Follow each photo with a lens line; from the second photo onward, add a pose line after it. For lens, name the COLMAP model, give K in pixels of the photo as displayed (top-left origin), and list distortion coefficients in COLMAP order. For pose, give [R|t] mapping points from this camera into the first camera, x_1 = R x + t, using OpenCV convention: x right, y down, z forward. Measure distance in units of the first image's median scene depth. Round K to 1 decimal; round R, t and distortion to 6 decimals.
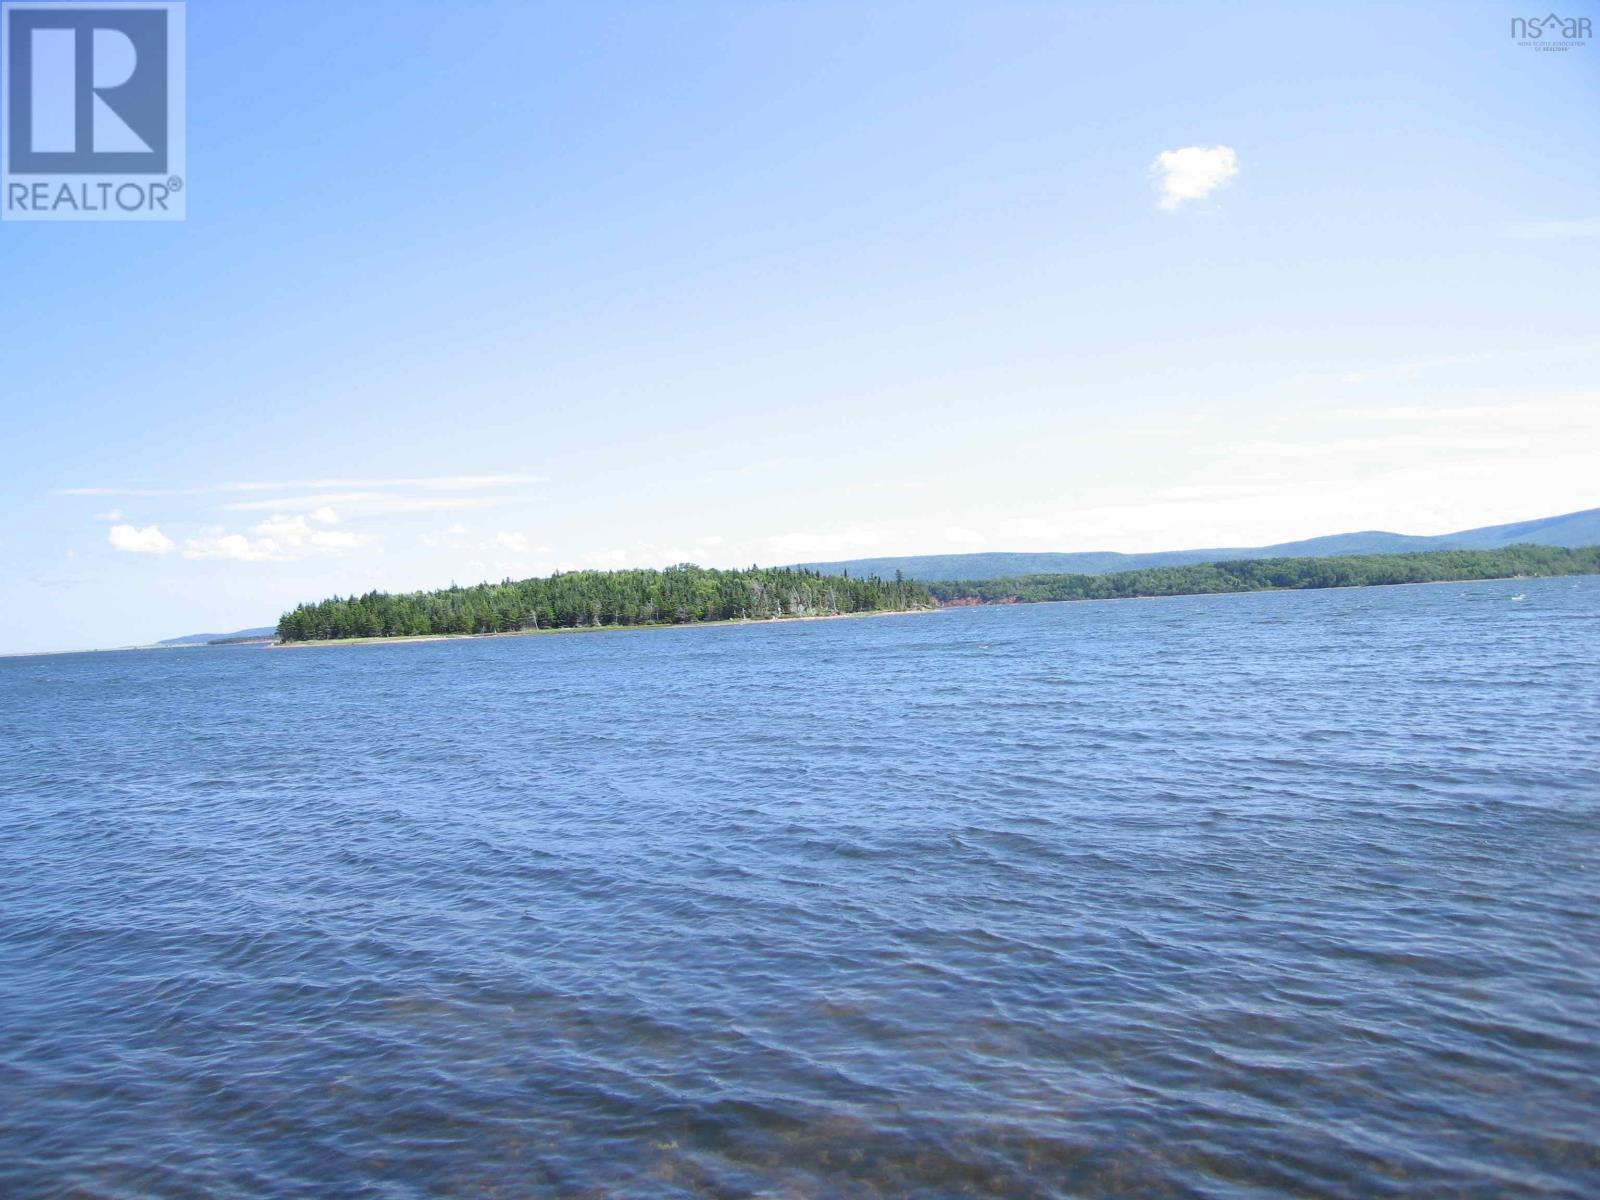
lens RADIAL K [[1209.9, 0, 800.0], [0, 1209.9, 600.0], [0, 0, 1]] dist [0.005779, 0.005281]
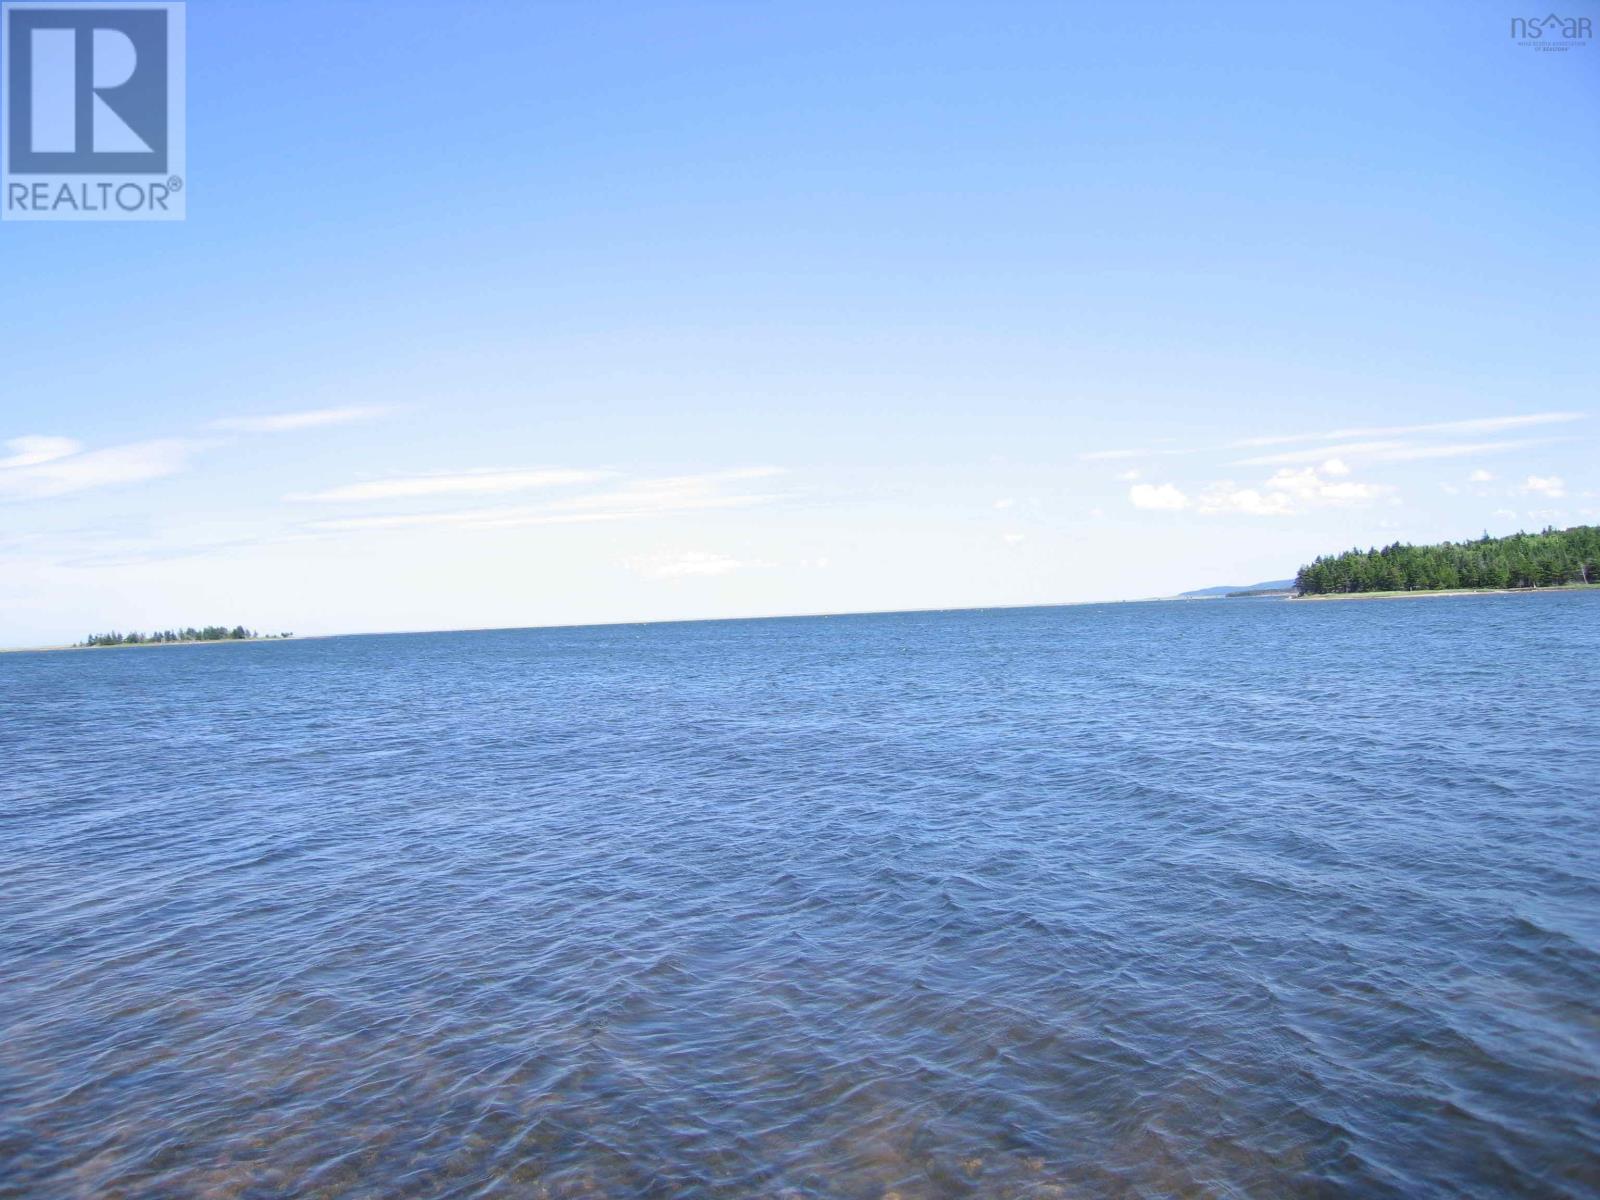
lens RADIAL K [[1209.9, 0, 800.0], [0, 1209.9, 600.0], [0, 0, 1]] dist [0.005779, 0.005281]
pose [[0.861985, 0.008182, -0.506868, -0.269581], [0.003532, 0.999749, 0.022144, 0.014833], [0.506922, -0.020878, 0.861739, -0.068424]]
